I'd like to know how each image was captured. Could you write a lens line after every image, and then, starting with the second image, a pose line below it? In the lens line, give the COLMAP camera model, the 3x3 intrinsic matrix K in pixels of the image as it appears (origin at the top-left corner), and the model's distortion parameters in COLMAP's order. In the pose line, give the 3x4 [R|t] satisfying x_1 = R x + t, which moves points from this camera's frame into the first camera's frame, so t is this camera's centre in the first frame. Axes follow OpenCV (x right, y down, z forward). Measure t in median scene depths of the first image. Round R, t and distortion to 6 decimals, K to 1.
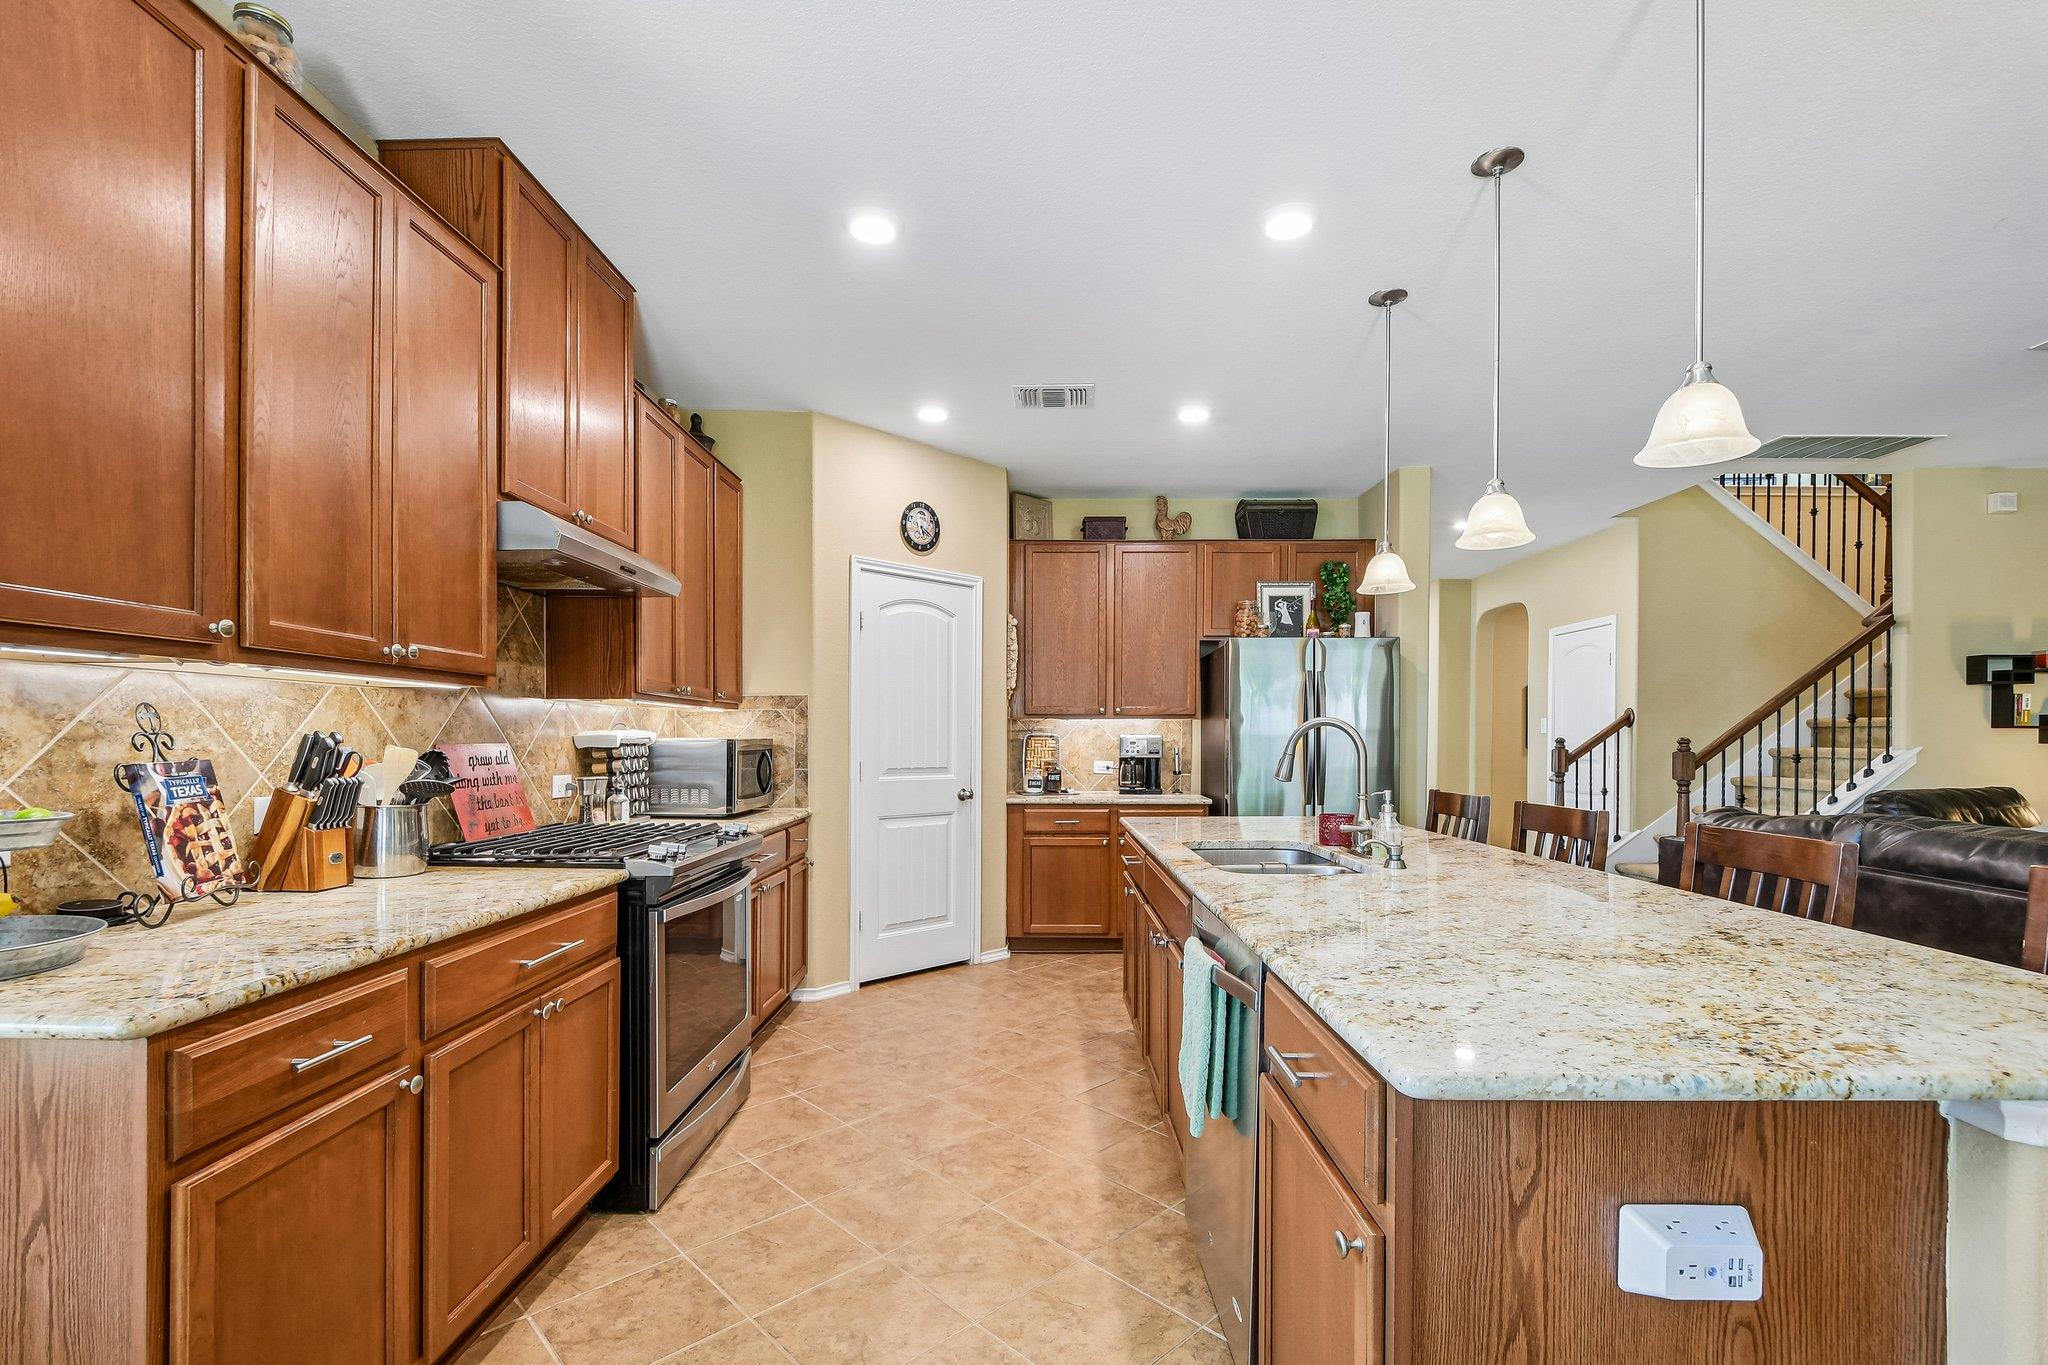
lens RADIAL K [[909.1, 0, 1021.3], [0, 909.1, 749.0], [0, 0, 1]] dist [0.003901, -0.004262]
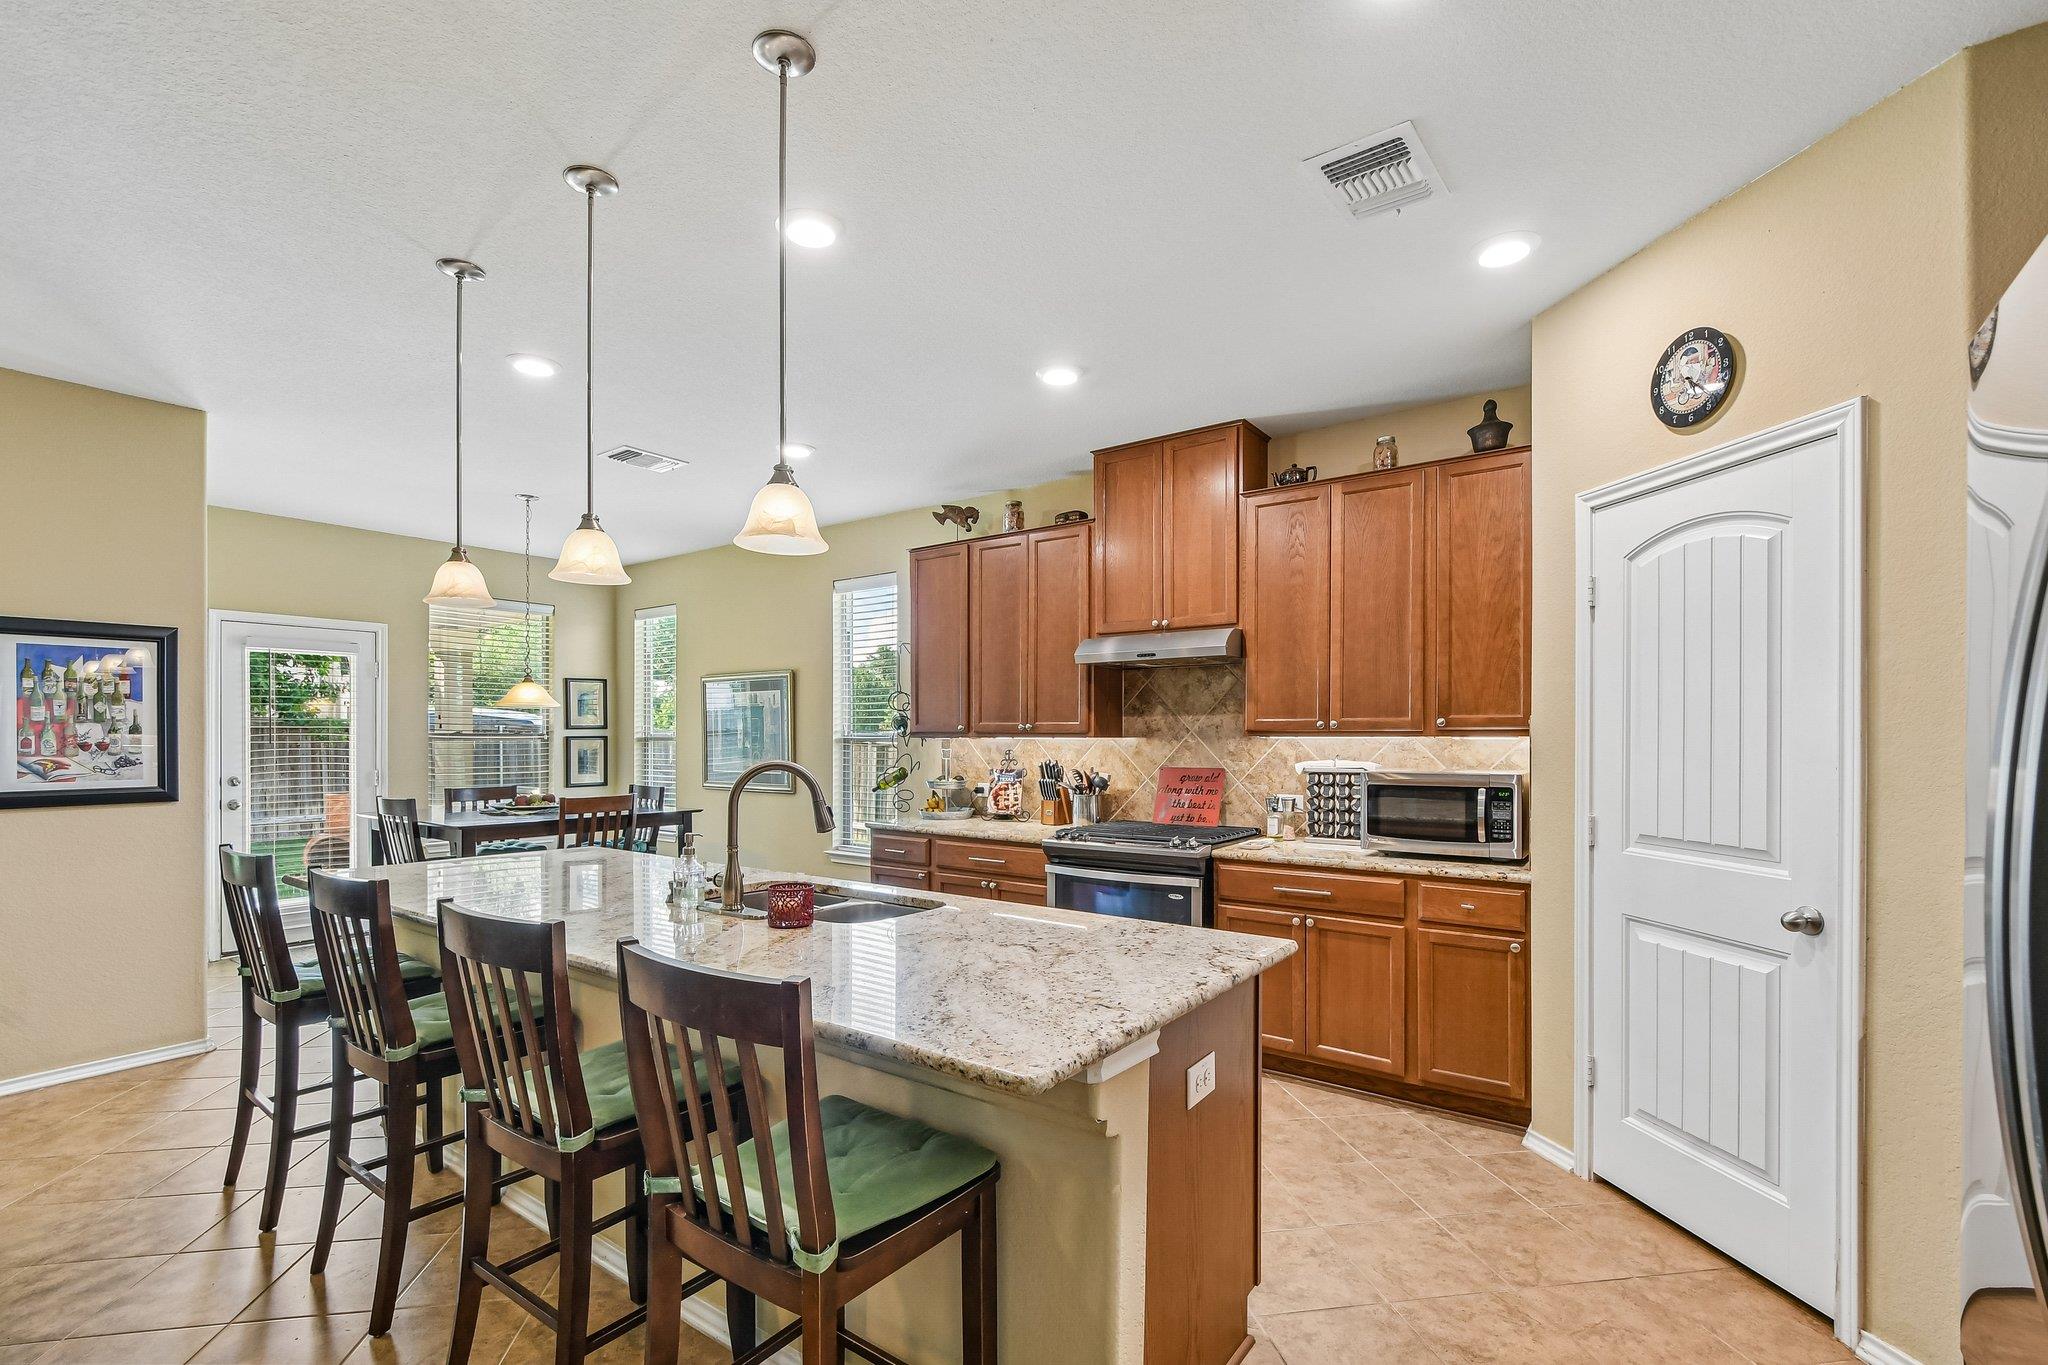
lens RADIAL K [[909.1, 0, 1020.6], [0, 909.1, 732.7], [0, 0, 1]] dist [0.003901, -0.004262]
pose [[-0.575141, -0.008865, -0.818006, 0.496345], [-0.012197, 0.999923, -0.002261, -0.033104], [0.817963, 0.008676, -0.575205, 0.918182]]
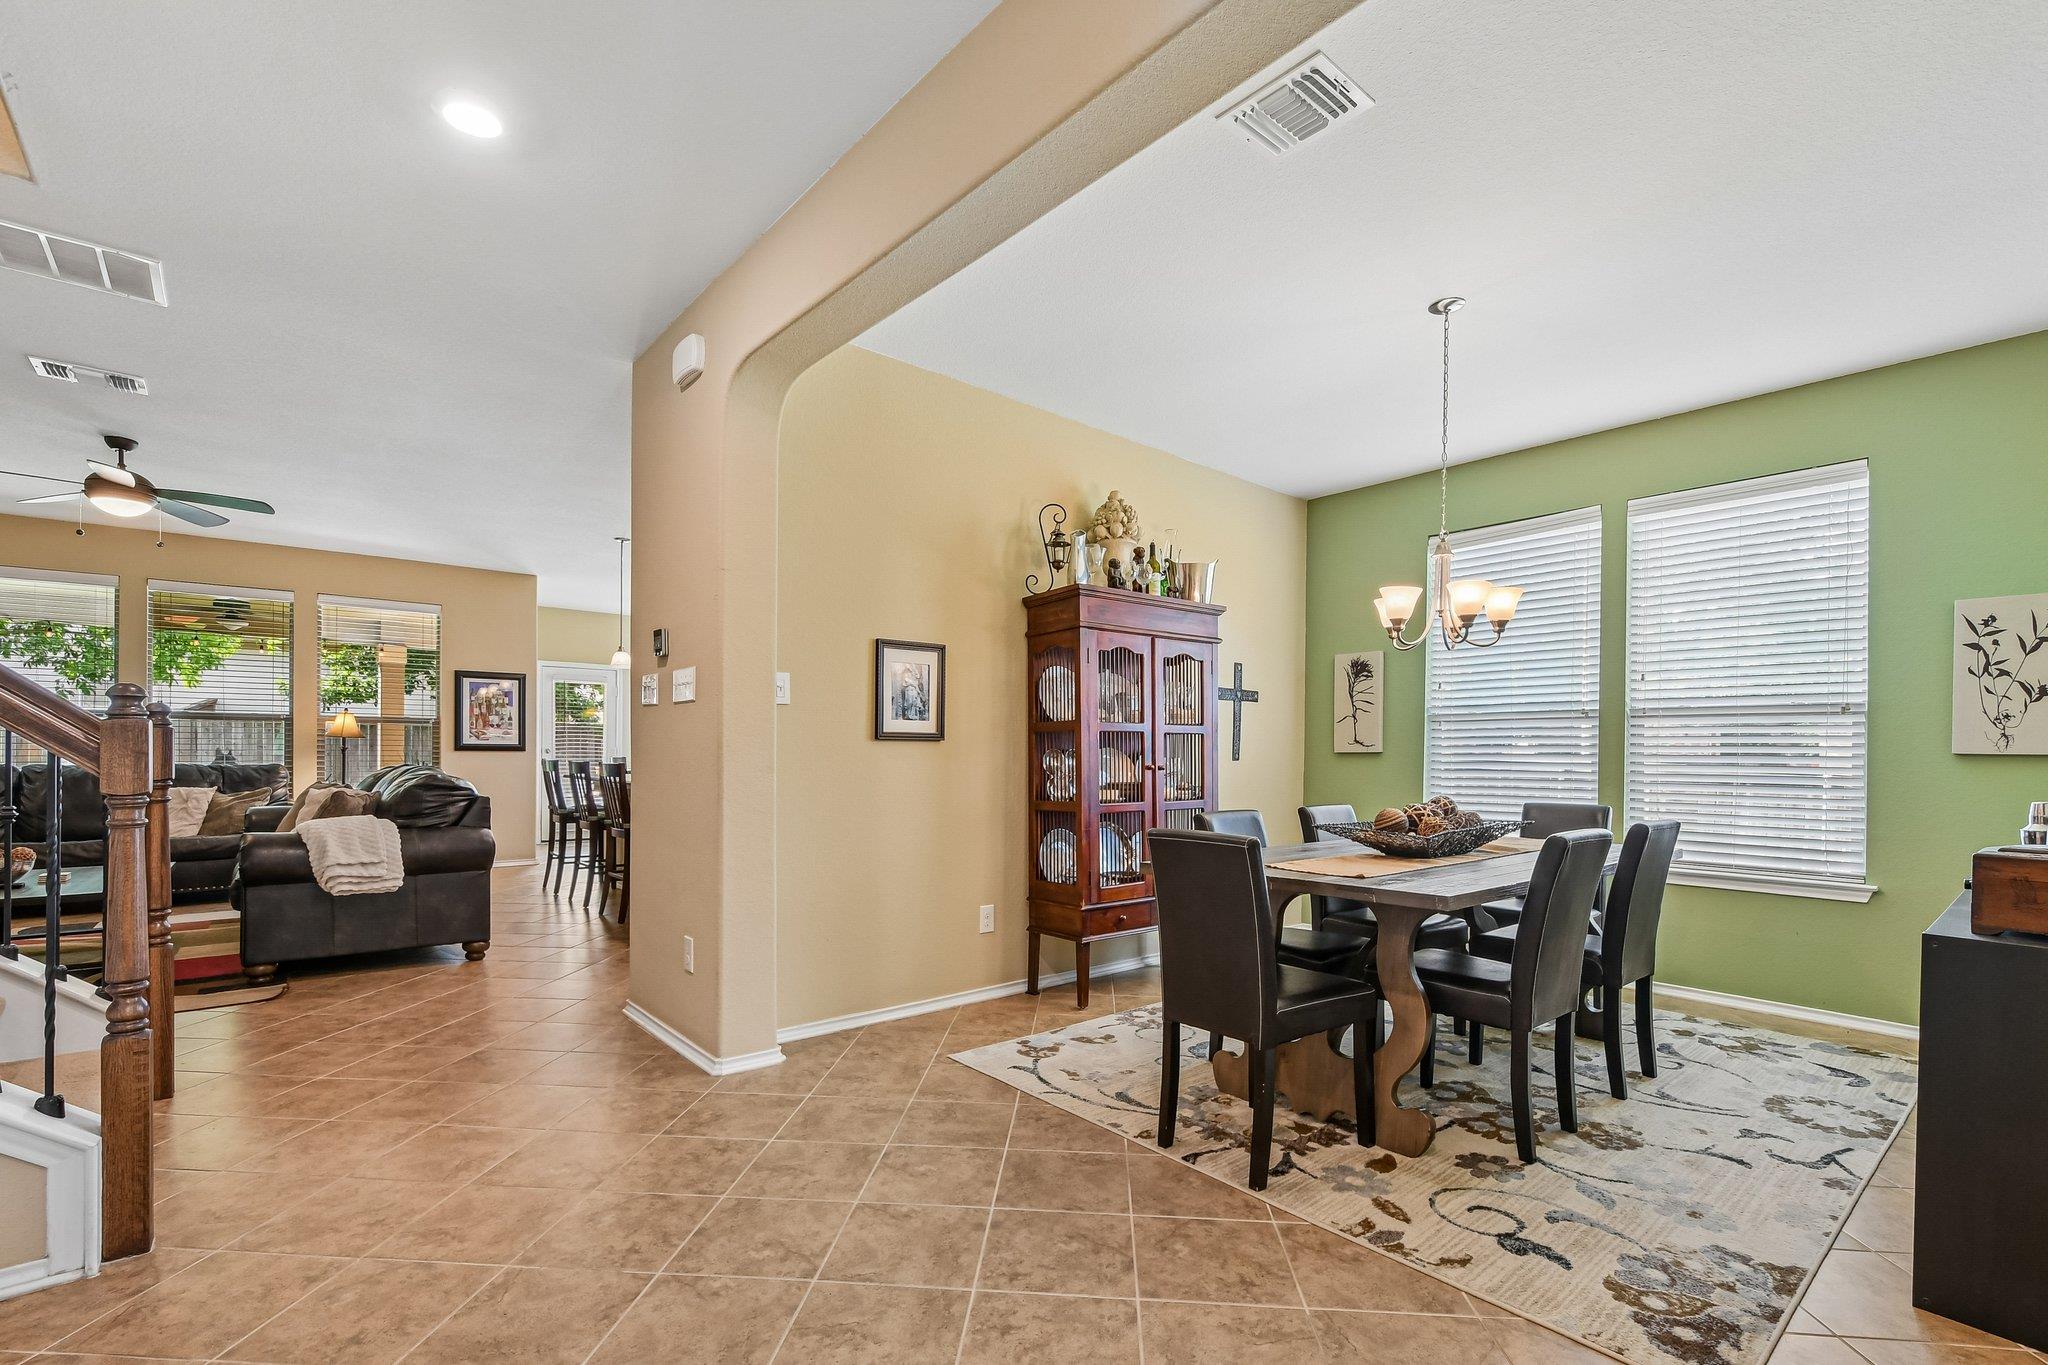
lens RADIAL K [[909.1, 0, 1024.5], [0, 909.1, 757.5], [0, 0, 1]] dist [0.003901, -0.004262]
pose [[-0.748058, -0.009025, -0.663572, 0.711960], [-0.021450, 0.999714, 0.010585, 0.005087], [0.663286, 0.022152, -0.748038, 1.802524]]
